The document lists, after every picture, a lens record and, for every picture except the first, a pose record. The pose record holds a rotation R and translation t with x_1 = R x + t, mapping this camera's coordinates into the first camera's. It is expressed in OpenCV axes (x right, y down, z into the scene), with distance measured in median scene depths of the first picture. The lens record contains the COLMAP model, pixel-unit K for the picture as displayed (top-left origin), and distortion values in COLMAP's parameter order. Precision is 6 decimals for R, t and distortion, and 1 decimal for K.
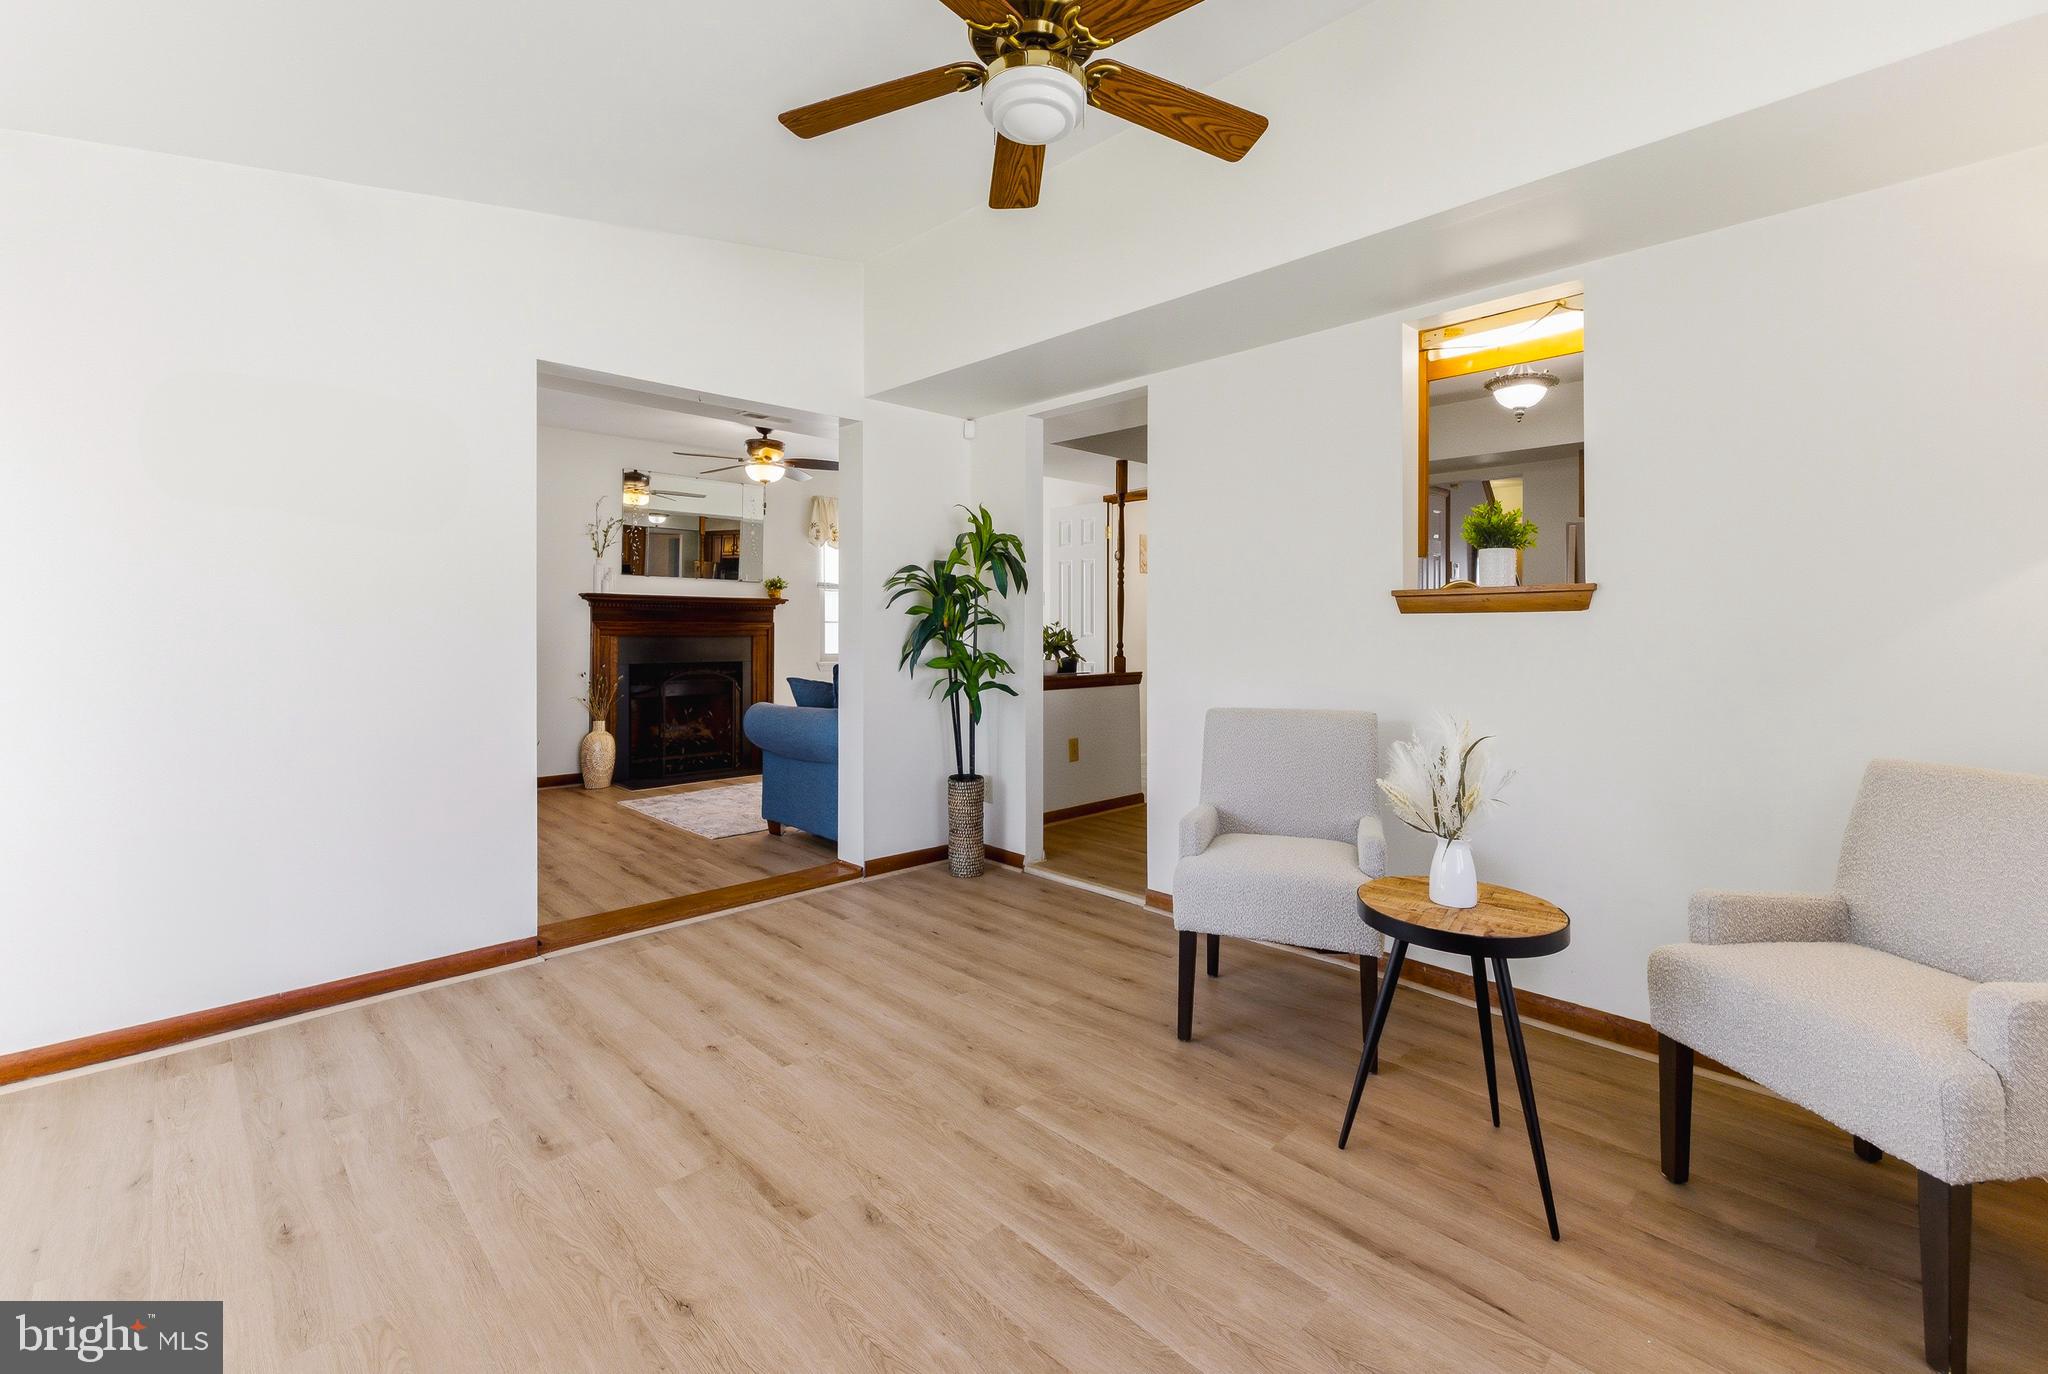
lens RADIAL K [[865.4, 0, 1034.6], [0, 865.4, 629.3], [0, 0, 1]] dist [-0.000069, -0.000002]
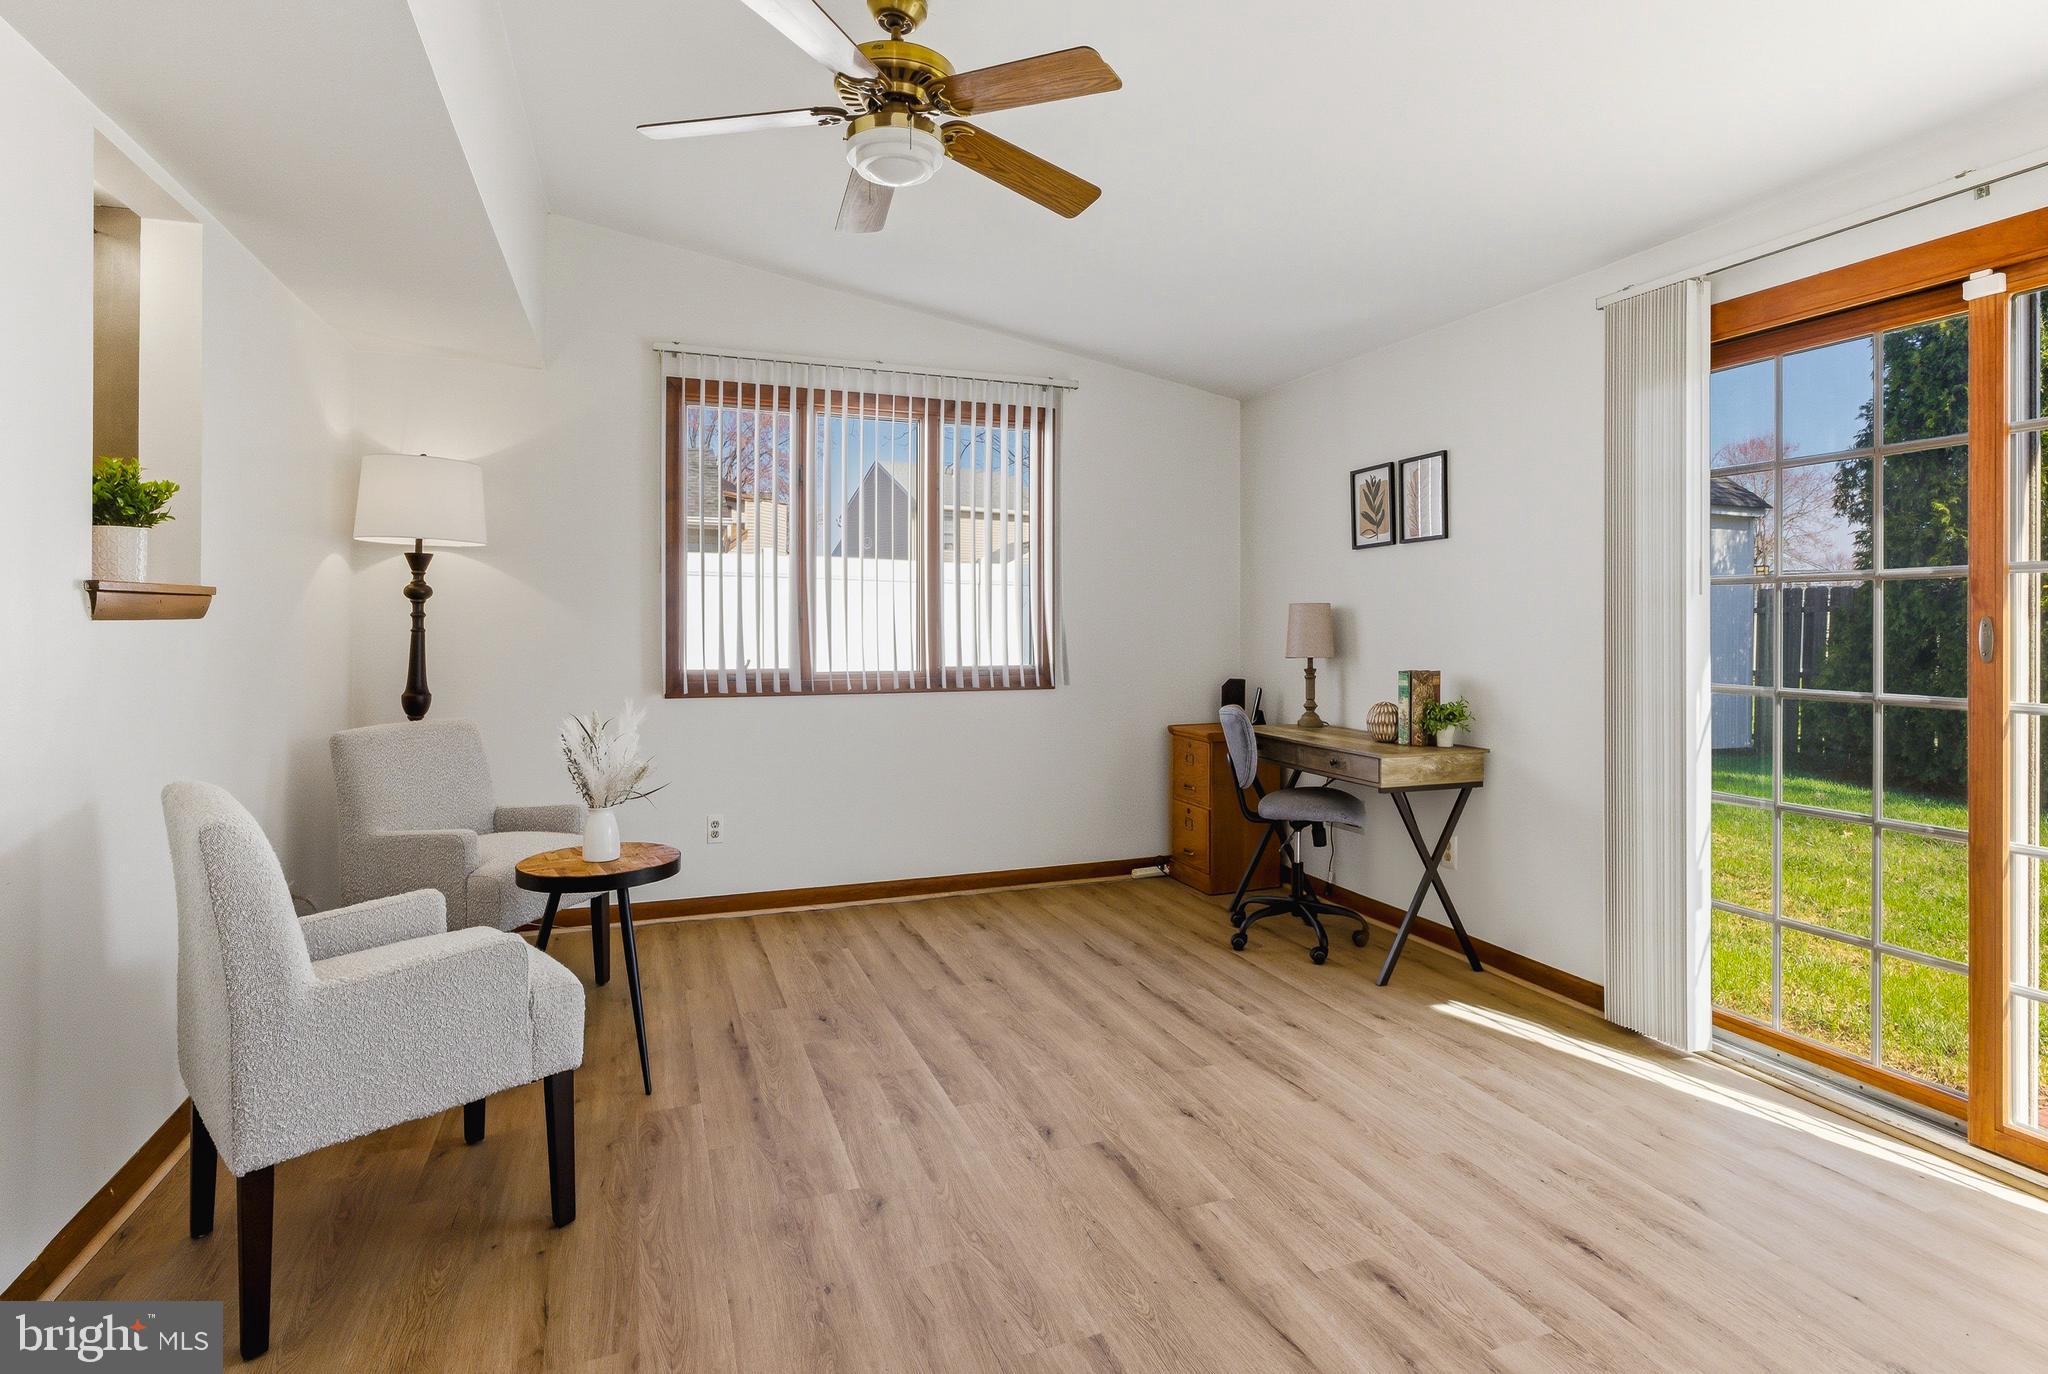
lens RADIAL K [[997.8, 0, 1021.5], [0, 997.8, 623.7], [0, 0, 1]] dist [-0.000225, -0.000120]
pose [[-0.912230, -0.004940, 0.409649, -0.647982], [-0.003338, 0.999984, 0.004624, -0.031561], [-0.409665, 0.002851, -0.912231, 2.047539]]
